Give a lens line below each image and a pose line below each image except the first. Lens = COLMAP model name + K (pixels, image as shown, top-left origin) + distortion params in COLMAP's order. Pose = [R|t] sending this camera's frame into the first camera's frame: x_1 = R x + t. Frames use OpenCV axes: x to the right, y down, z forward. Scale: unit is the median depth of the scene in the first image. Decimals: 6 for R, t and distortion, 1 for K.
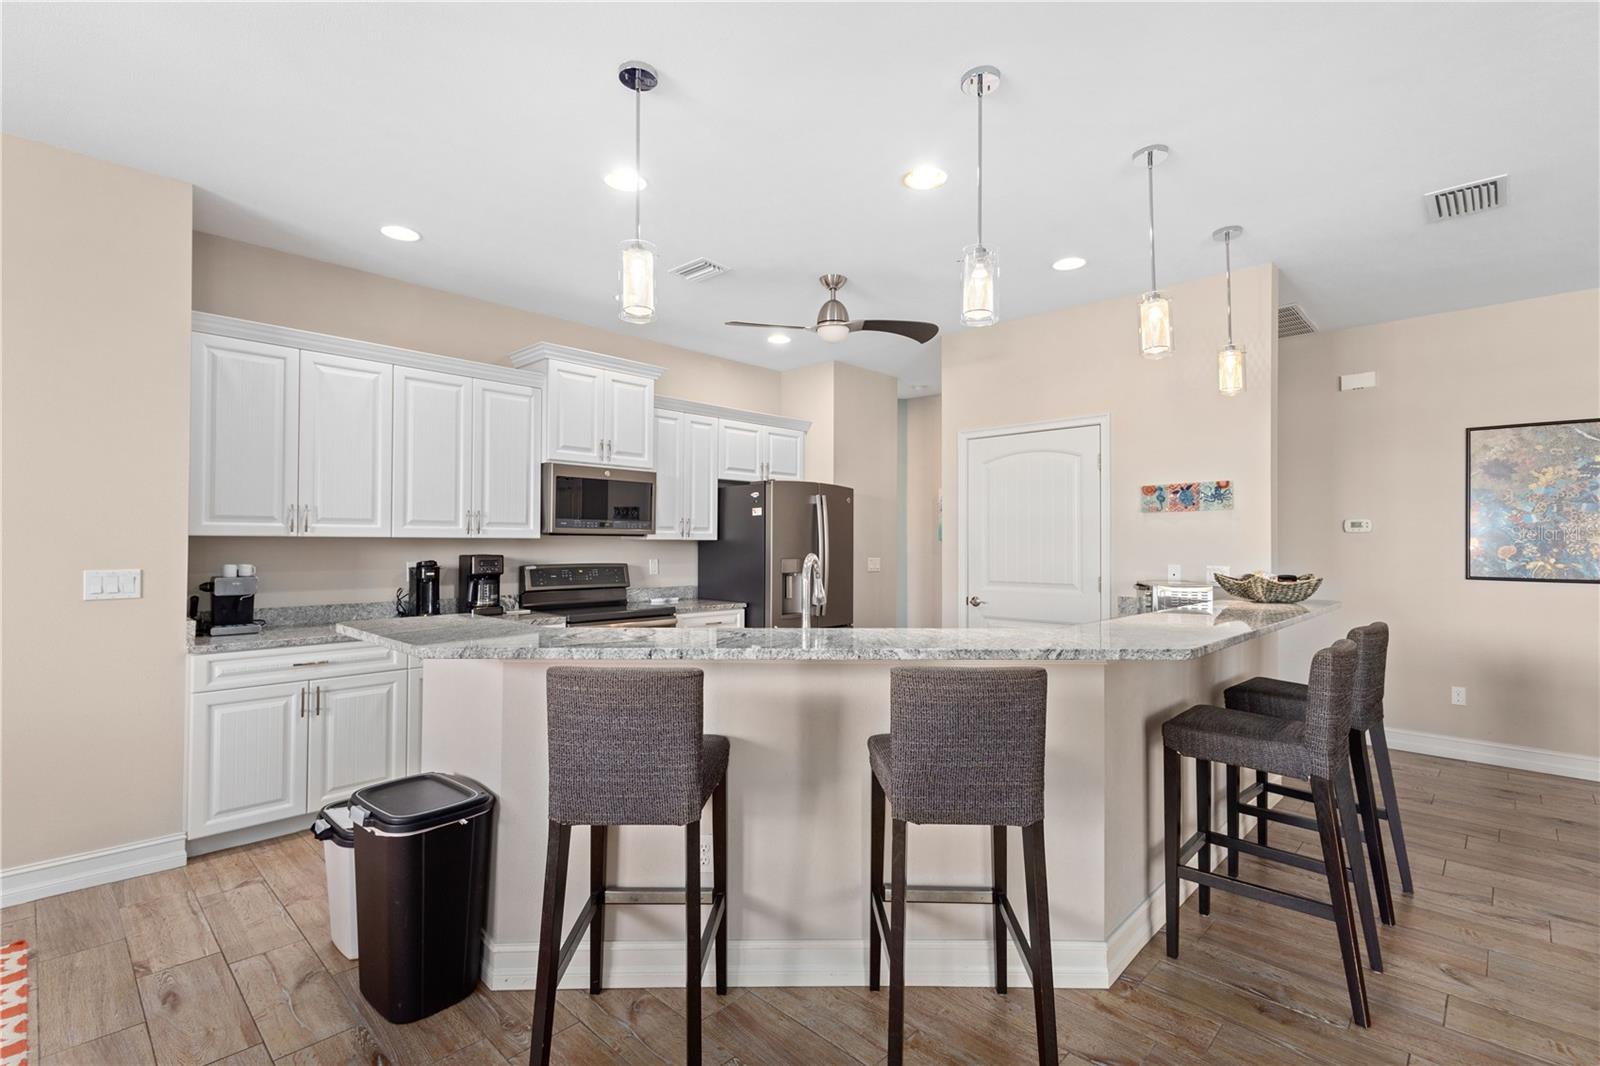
lens RADIAL K [[741.2, 0, 797.3], [0, 741.2, 530.7], [0, 0, 1]] dist [0.017399, -0.005700]
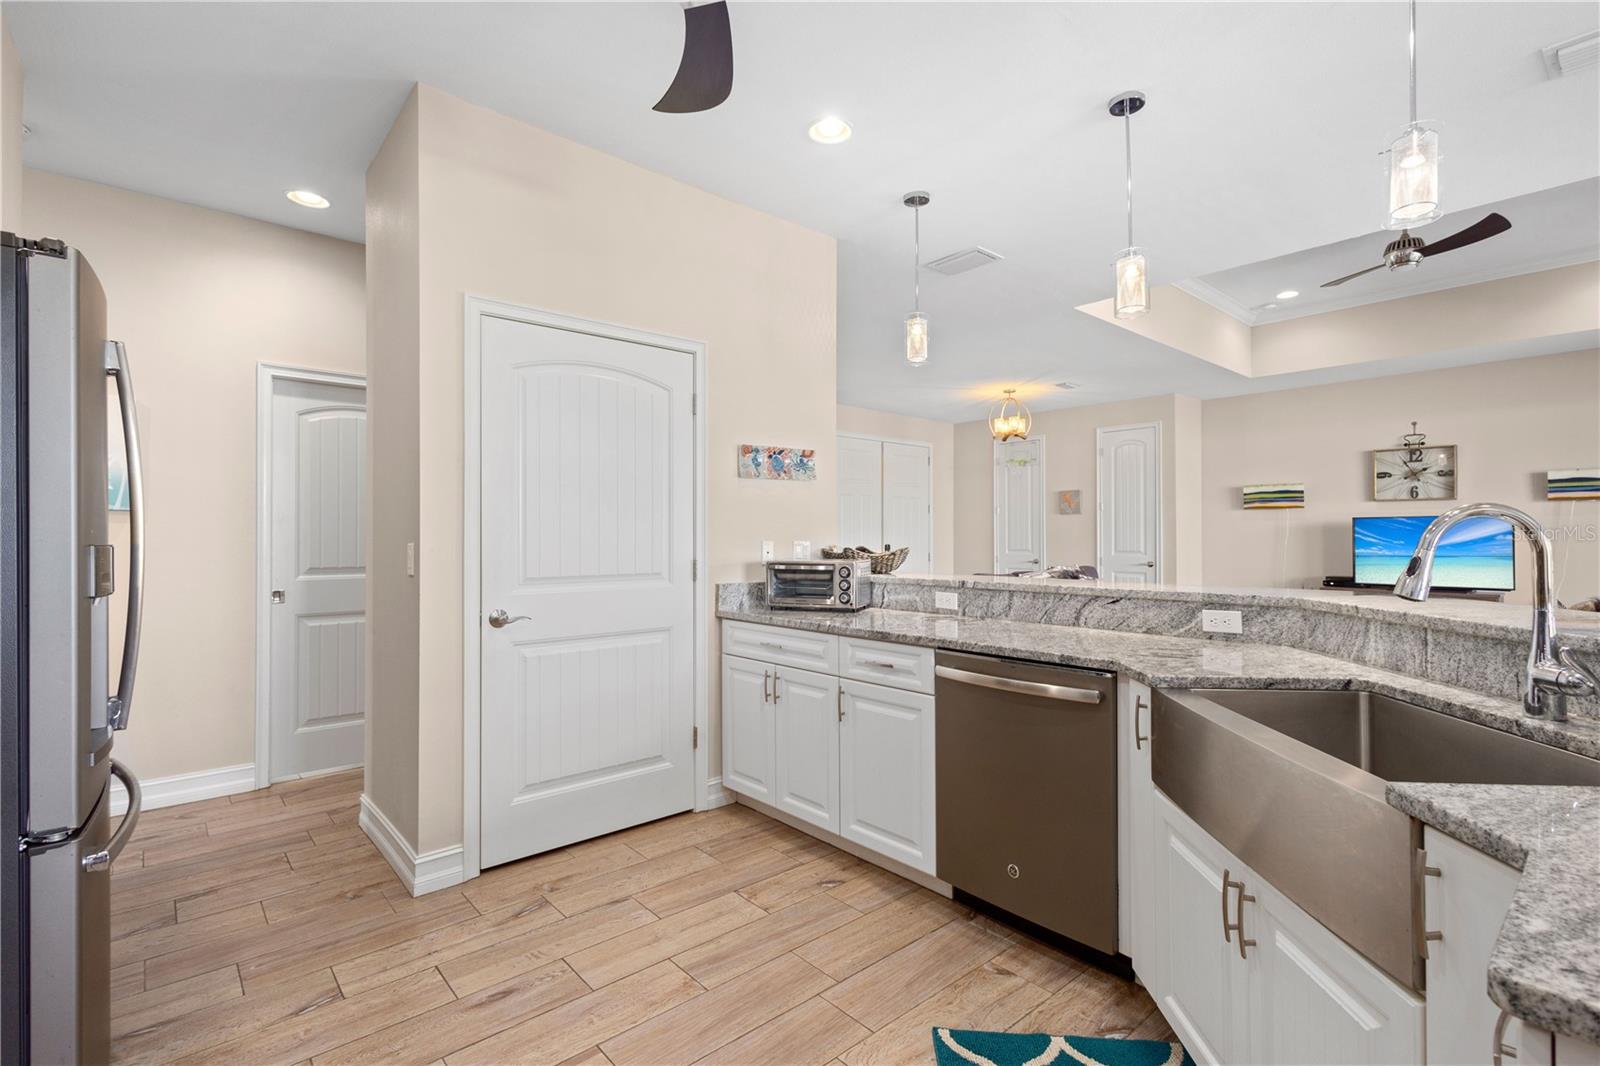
lens RADIAL K [[741.2, 0, 805.2], [0, 741.2, 534.1], [0, 0, 1]] dist [0.017399, -0.005700]
pose [[0.088218, 0.000780, 0.996101, -0.382542], [-0.015216, 0.999884, 0.000564, 0.041311], [-0.995985, -0.015206, 0.088219, 0.994454]]
